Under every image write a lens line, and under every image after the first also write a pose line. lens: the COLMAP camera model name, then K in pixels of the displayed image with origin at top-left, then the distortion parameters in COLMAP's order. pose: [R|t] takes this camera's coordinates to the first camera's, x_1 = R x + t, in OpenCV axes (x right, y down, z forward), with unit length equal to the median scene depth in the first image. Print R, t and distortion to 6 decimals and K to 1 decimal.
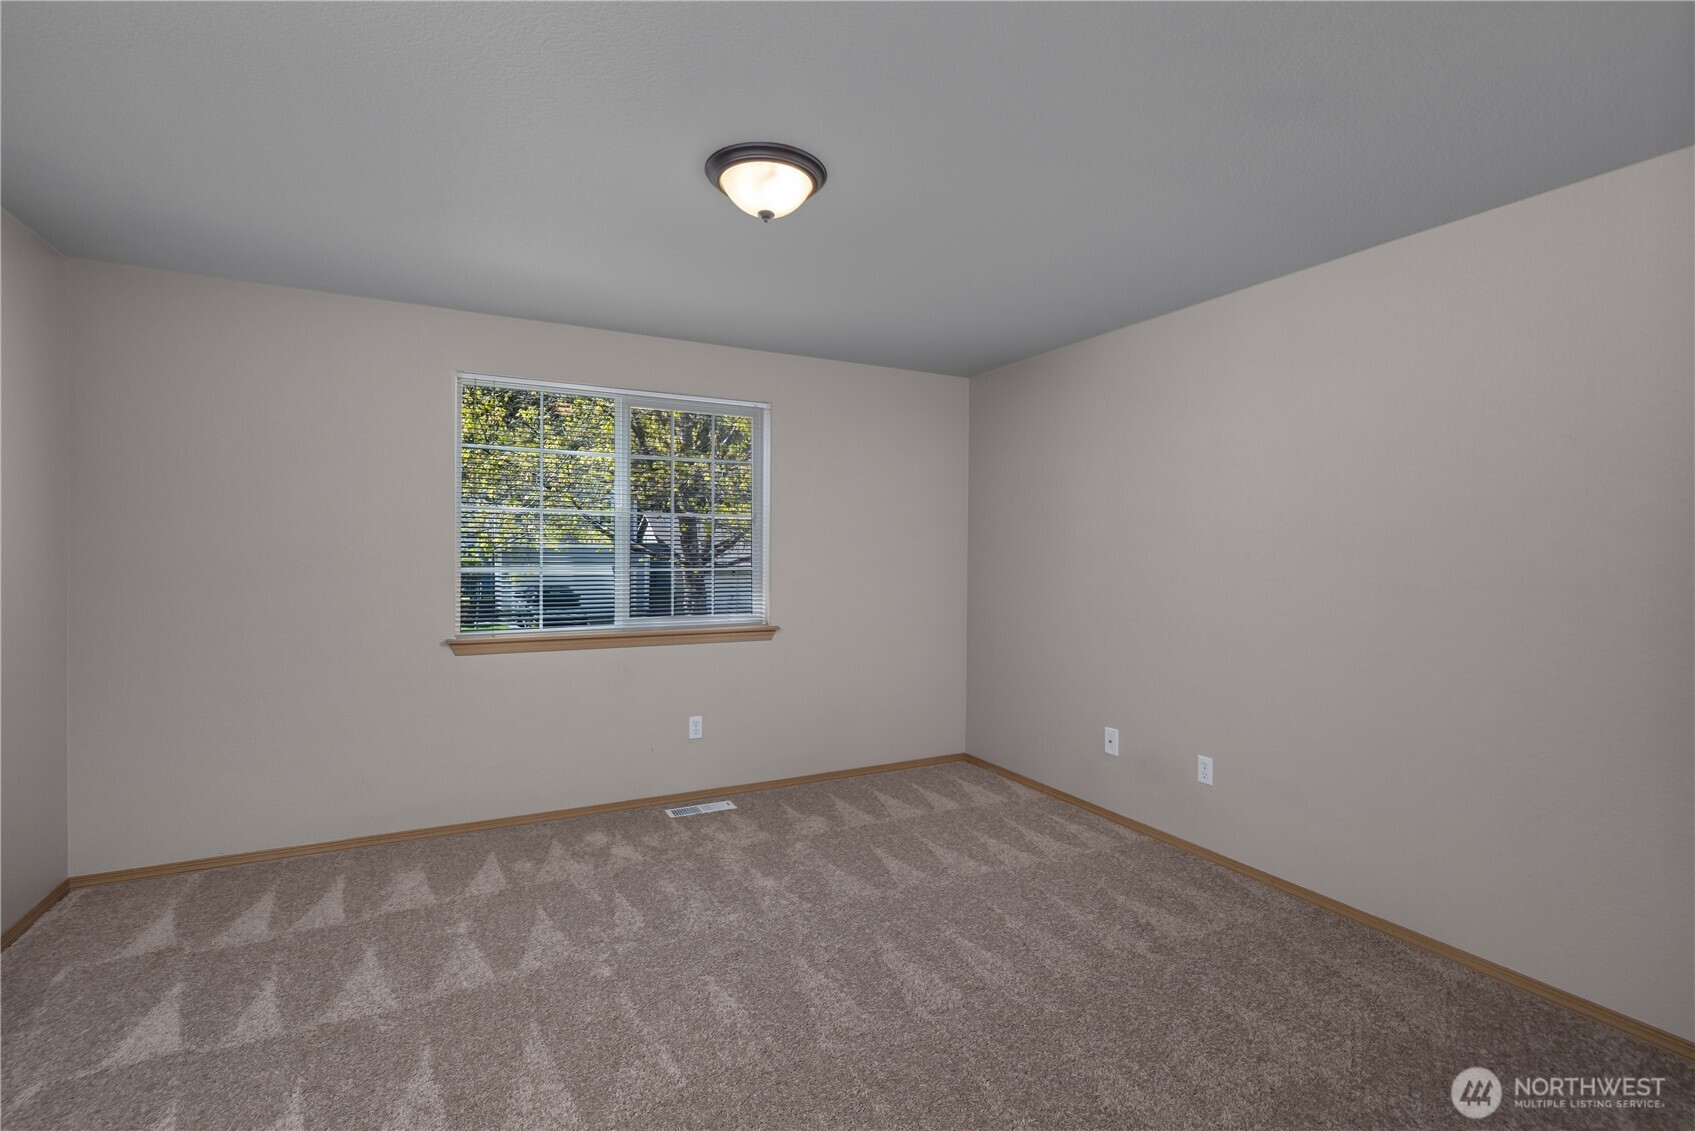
lens RADIAL K [[764.6, 0, 840.7], [0, 764.6, 556.8], [0, 0, 1]] dist [-0.004944, 0.001042]
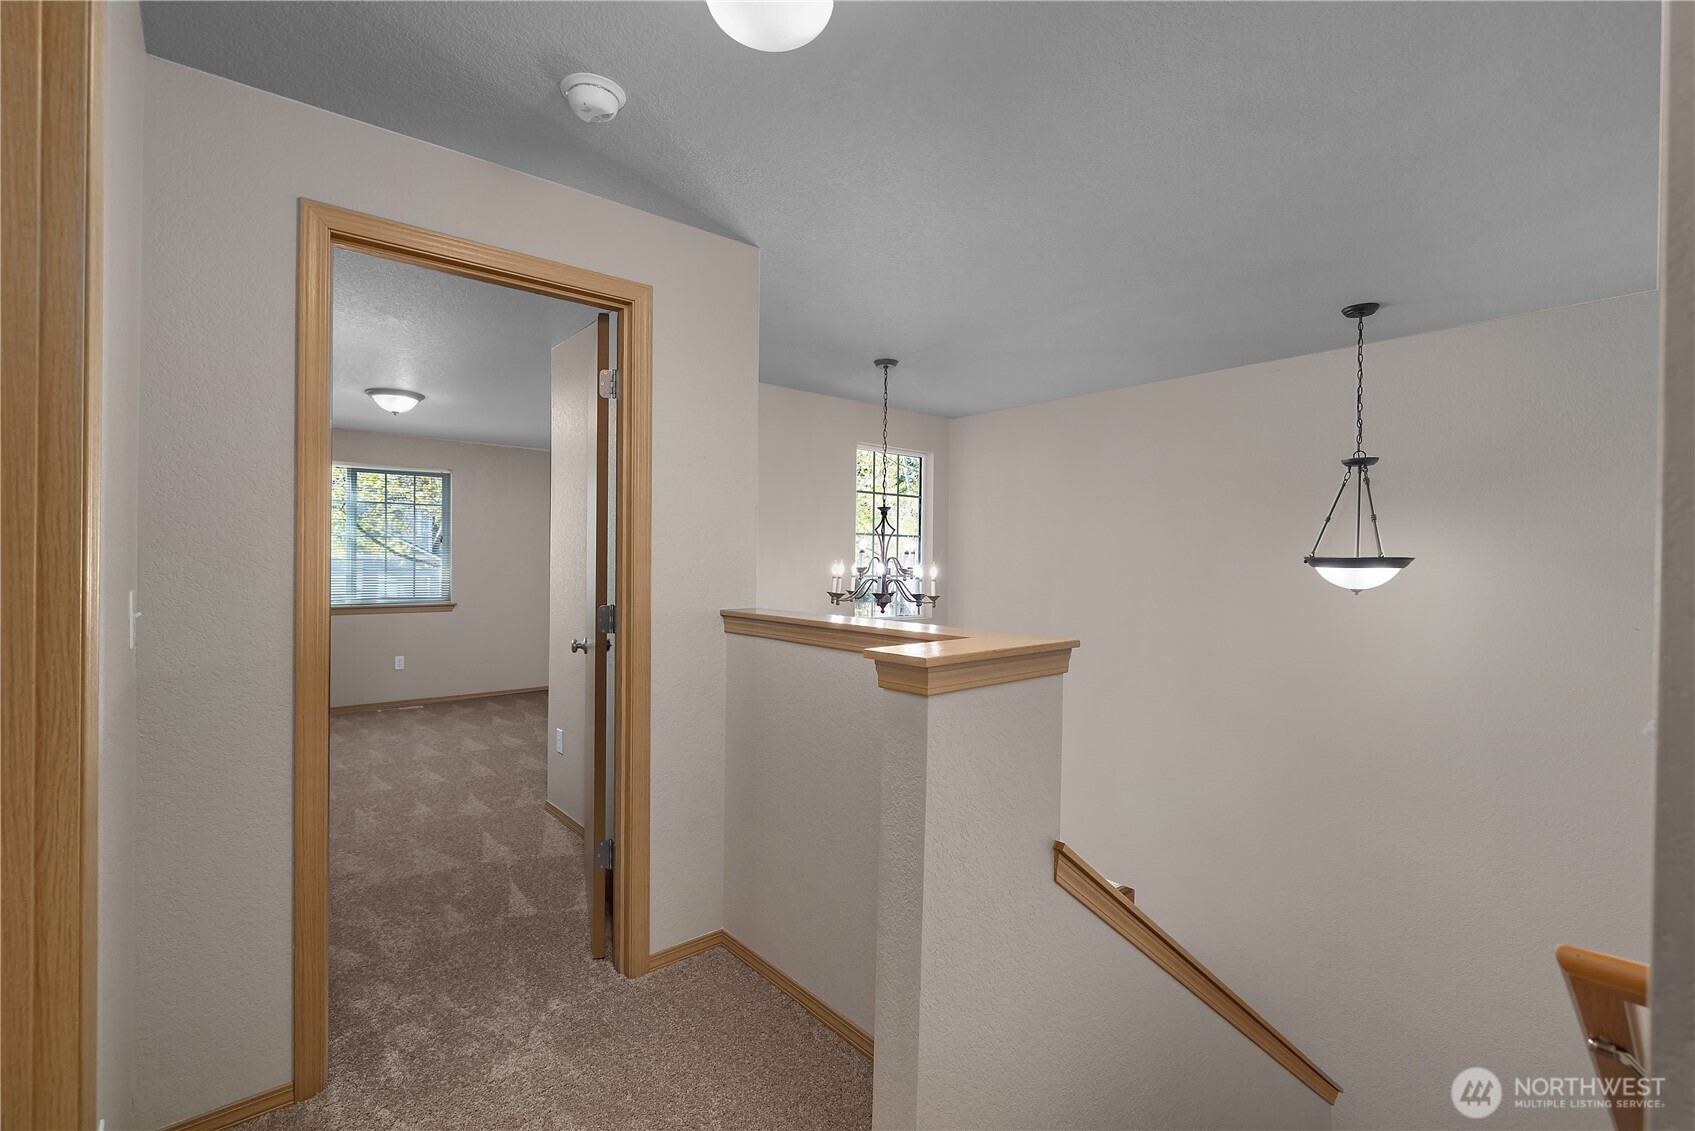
lens RADIAL K [[764.6, 0, 844.5], [0, 764.6, 562.1], [0, 0, 1]] dist [-0.004944, 0.001042]
pose [[0.976109, -0.000818, 0.217280, 0.532847], [0.001841, 0.999988, -0.004505, 0.013424], [-0.217273, 0.004797, 0.976099, -1.137258]]
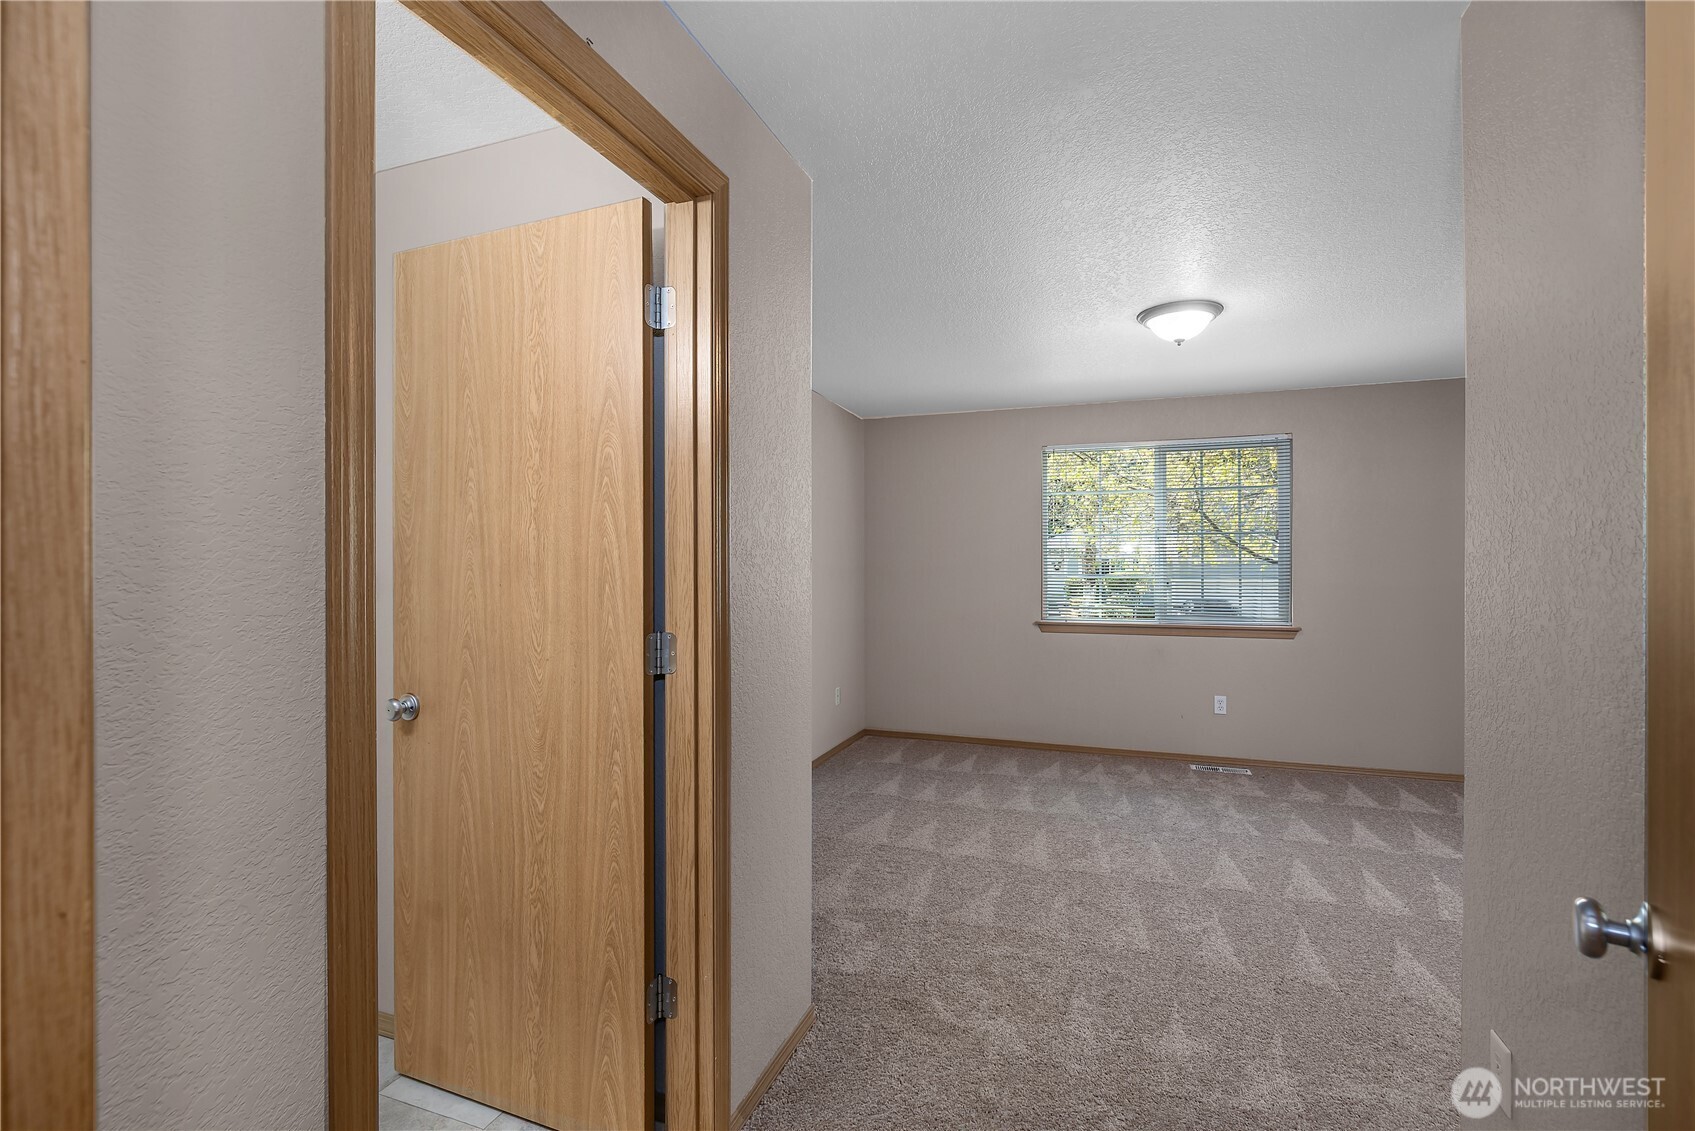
lens RADIAL K [[764.6, 0, 844.3], [0, 764.6, 568.2], [0, 0, 1]] dist [-0.004944, 0.001042]
pose [[0.673959, -0.003537, -0.738760, 0.415093], [0.003462, 0.999993, -0.001629, 0.002359], [0.738760, -0.001459, 0.673967, -0.372846]]
